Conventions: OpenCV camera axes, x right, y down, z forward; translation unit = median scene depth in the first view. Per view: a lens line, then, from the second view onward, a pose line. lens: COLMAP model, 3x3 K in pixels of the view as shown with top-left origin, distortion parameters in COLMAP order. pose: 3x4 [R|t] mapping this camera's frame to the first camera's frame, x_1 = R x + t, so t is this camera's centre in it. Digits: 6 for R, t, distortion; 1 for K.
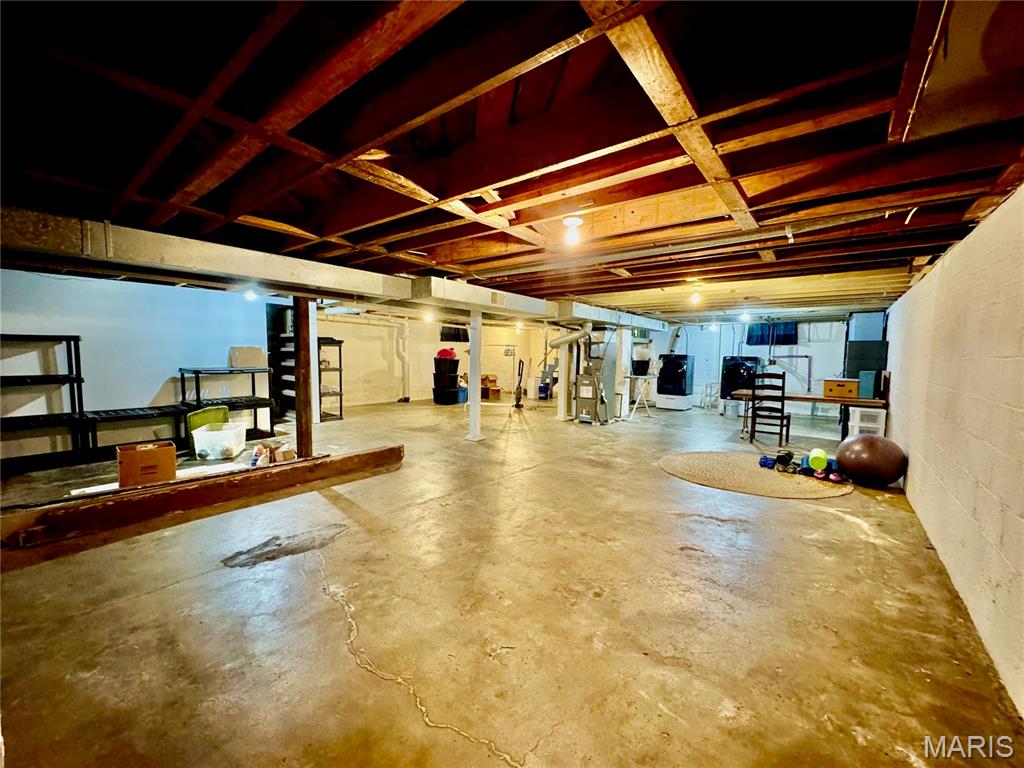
lens RADIAL K [[407.7, 0, 508.2], [0, 407.7, 383.4], [0, 0, 1]] dist [-0.002205, 0.000023]
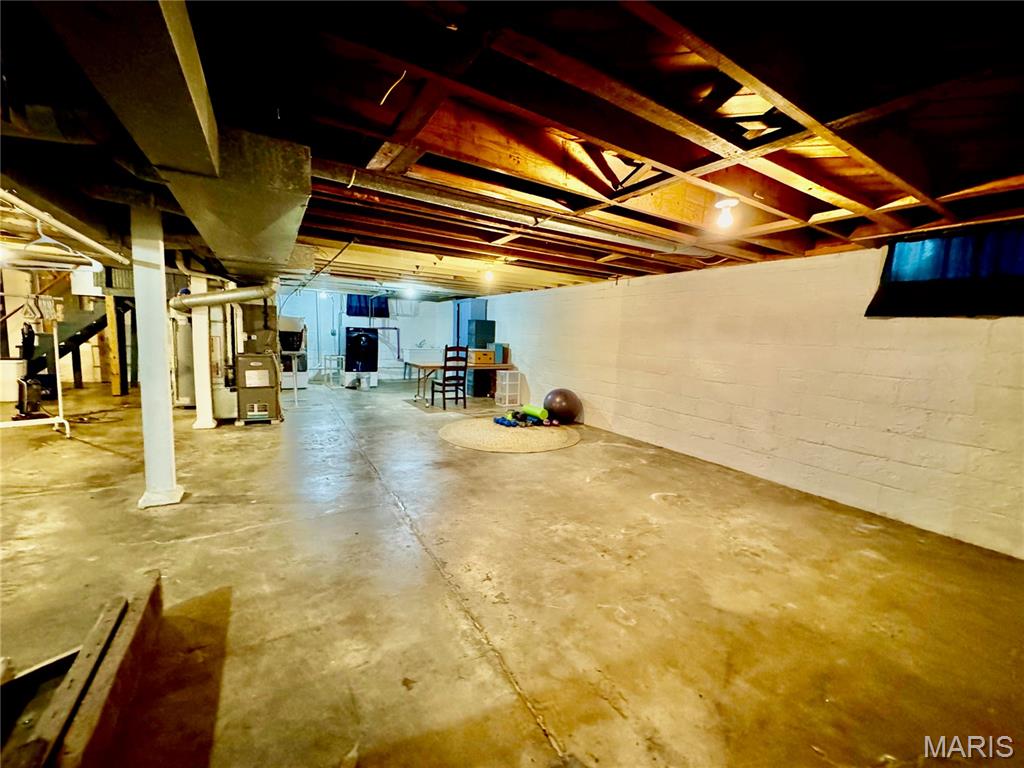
lens RADIAL K [[407.7, 0, 511.4], [0, 407.7, 386.1], [0, 0, 1]] dist [-0.002205, 0.000023]
pose [[0.343771, -0.116038, 0.931857, -0.511101], [0.028249, 0.993165, 0.113251, -0.053169], [-0.938629, -0.012609, 0.344699, 0.618074]]
